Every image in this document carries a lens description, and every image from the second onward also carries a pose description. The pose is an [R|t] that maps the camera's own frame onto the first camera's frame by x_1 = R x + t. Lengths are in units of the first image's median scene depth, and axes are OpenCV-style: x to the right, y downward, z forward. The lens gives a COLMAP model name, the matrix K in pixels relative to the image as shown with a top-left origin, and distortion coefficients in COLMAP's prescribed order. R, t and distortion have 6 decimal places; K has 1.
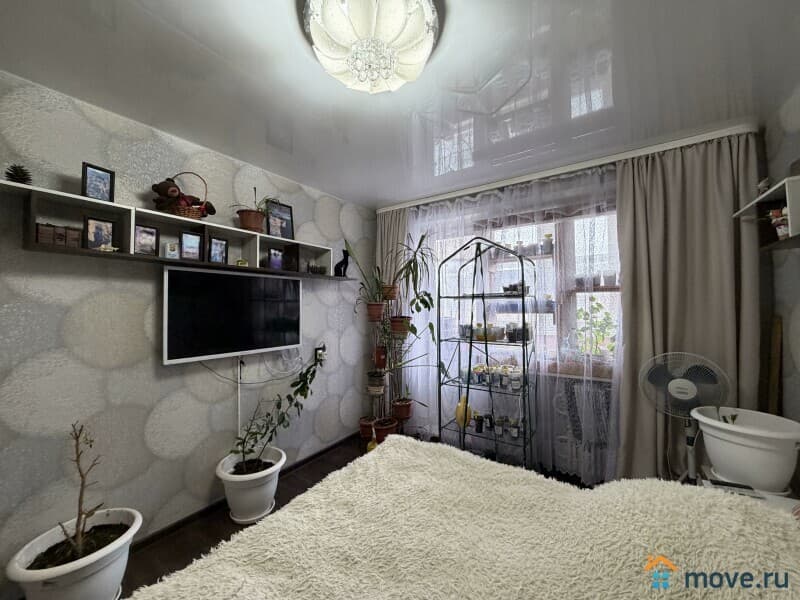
lens RADIAL K [[318.2, 0, 397.0], [0, 318.2, 299.4], [0, 0, 1]] dist [0.001517, 0.000003]
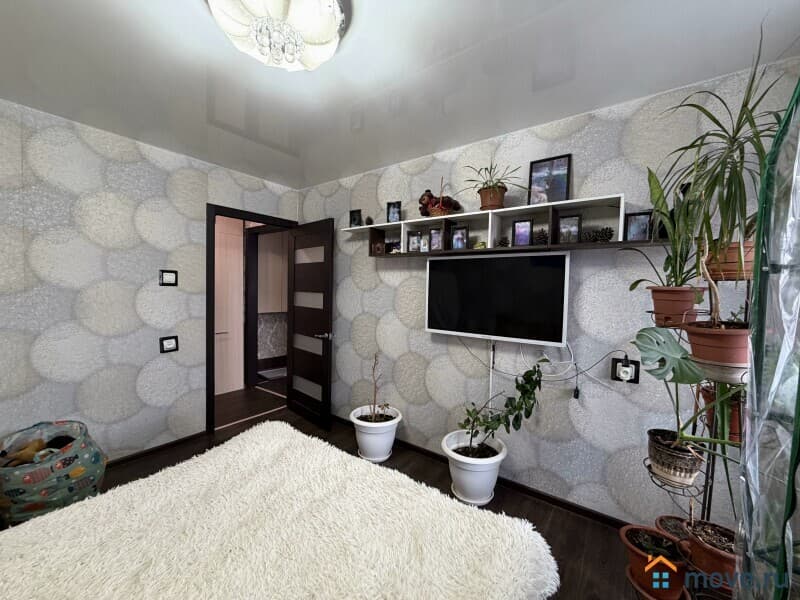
lens RADIAL K [[321.4, 0, 399.7], [0, 321.4, 302.1], [0, 0, 1]] dist [-0.000667, -0.000294]
pose [[-0.038067, 0.048507, -0.998097, 0.474177], [-0.002338, 0.998814, 0.048631, 0.012164], [0.999272, 0.004185, -0.037909, 0.706855]]
